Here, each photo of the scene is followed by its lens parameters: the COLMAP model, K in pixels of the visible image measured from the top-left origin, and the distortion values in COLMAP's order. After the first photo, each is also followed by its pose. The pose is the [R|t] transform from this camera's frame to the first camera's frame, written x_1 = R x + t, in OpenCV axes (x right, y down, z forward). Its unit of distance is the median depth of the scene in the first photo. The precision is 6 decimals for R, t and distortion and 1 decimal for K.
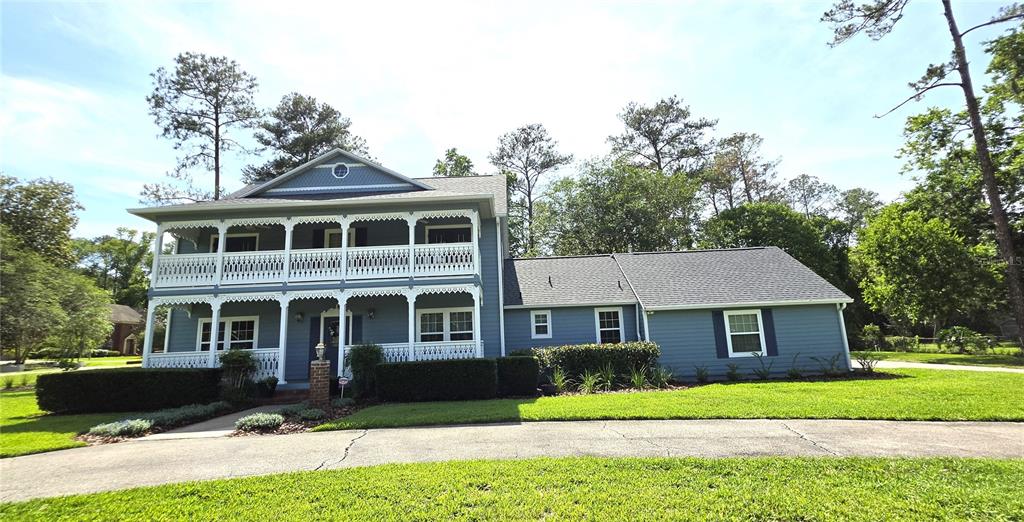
lens RADIAL K [[427.6, 0, 511.5], [0, 427.6, 279.0], [0, 0, 1]] dist [-0.012440, 0.016458]
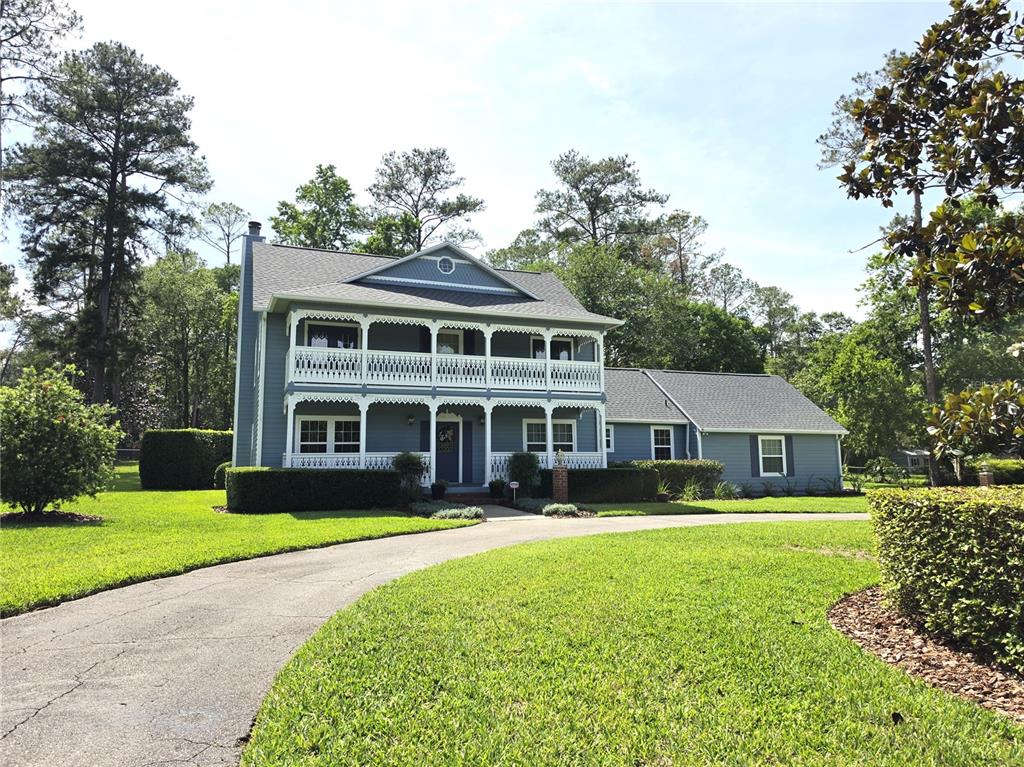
lens RADIAL K [[679.6, 0, 512.0], [0, 679.6, 383.5], [0, 0, 1]] dist [0.081647, -0.000868]
pose [[0.929002, 0.077425, 0.361886, -0.769586], [-0.091586, 0.995552, 0.022115, -0.041966], [-0.358564, -0.053688, 0.931960, -0.445852]]
